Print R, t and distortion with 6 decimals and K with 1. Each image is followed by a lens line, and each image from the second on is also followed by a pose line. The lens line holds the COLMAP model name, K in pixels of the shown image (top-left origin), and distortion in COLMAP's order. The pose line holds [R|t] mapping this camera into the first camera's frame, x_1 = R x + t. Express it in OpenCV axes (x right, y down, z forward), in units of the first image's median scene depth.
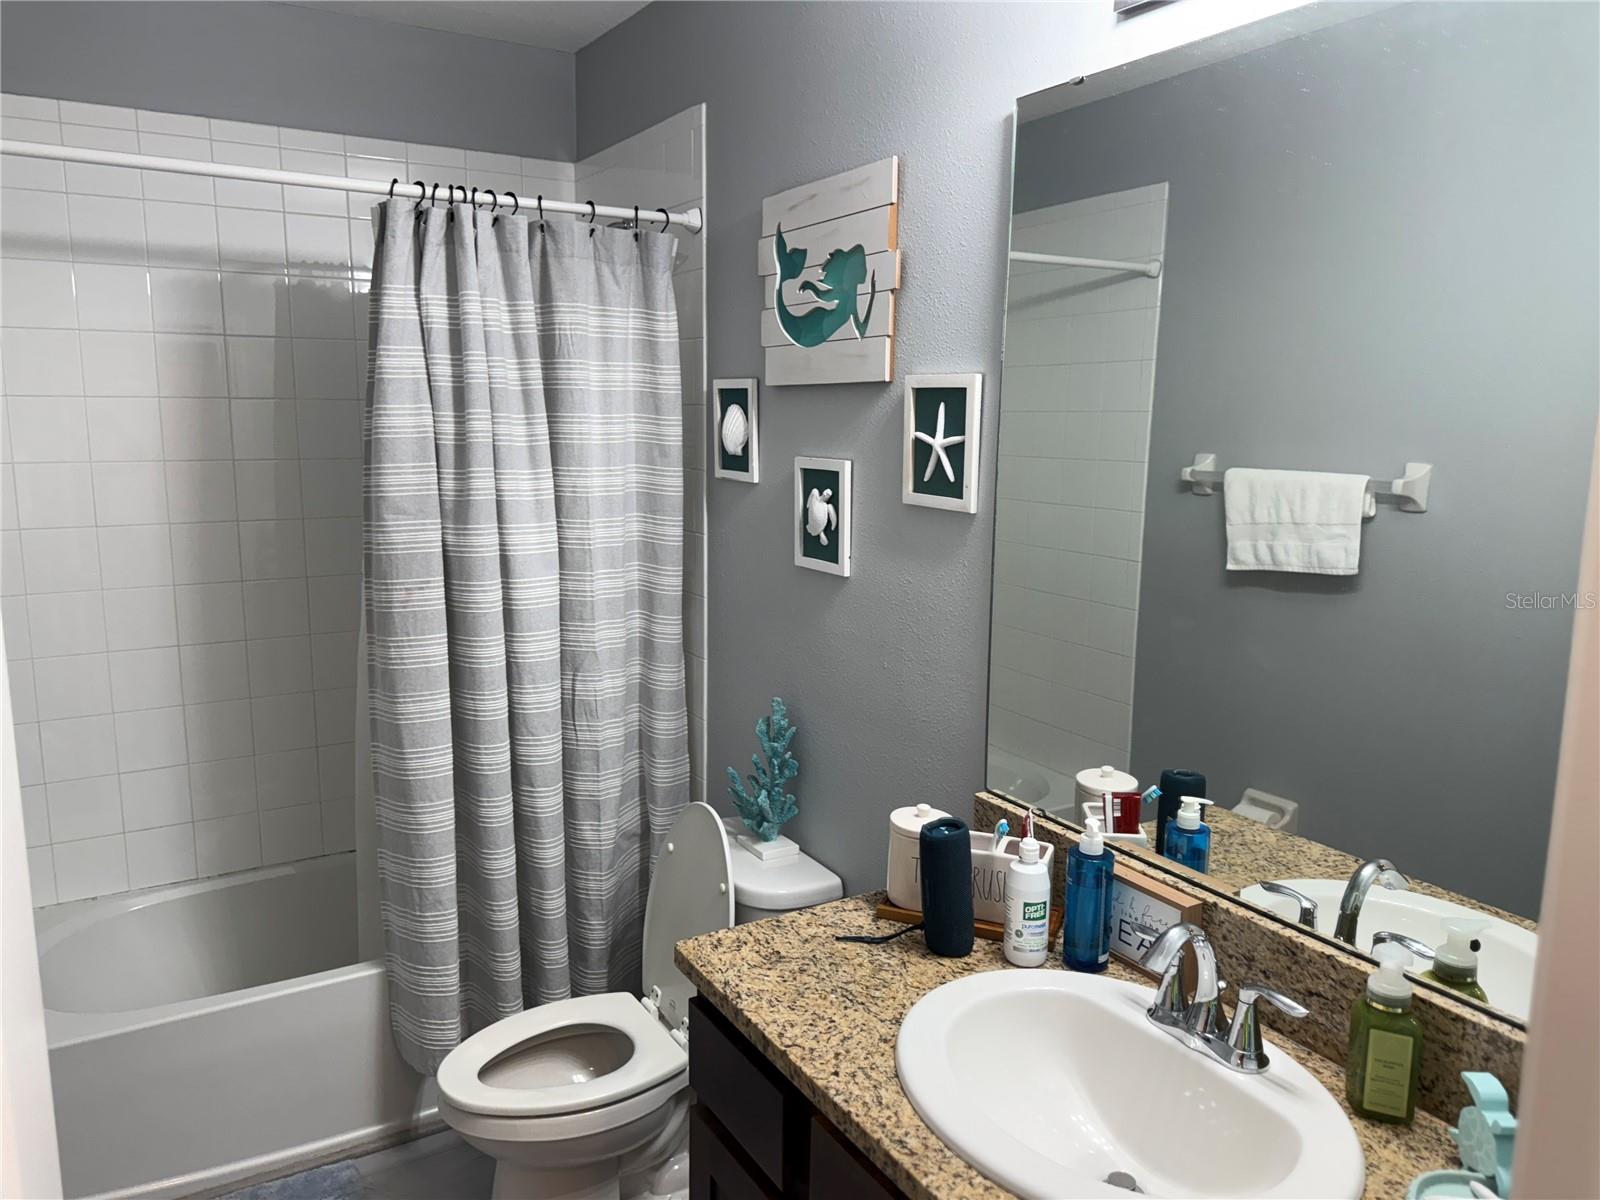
lens RADIAL K [[1120.2, 0, 792.5], [0, 1120.2, 599.3], [0, 0, 1]] dist [0.169838, -0.334133]
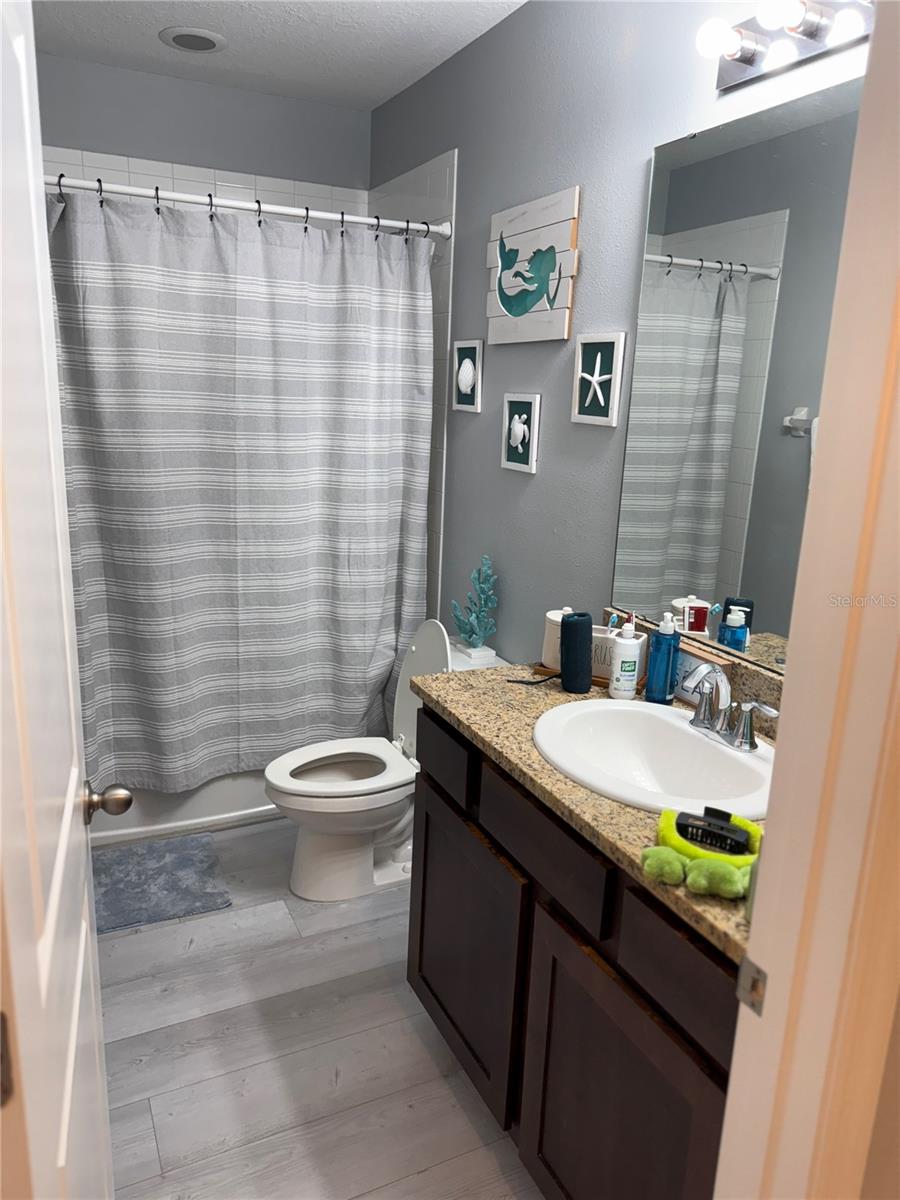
lens RADIAL K [[840.1, 0, 450.4], [0, 840.1, 603.5], [0, 0, 1]] dist [0.169838, -0.334133]
pose [[0.995688, 0.048173, -0.079281, 0.037148], [-0.041817, 0.995920, 0.079967, 0.071934], [0.082810, -0.076306, 0.993640, -0.167397]]
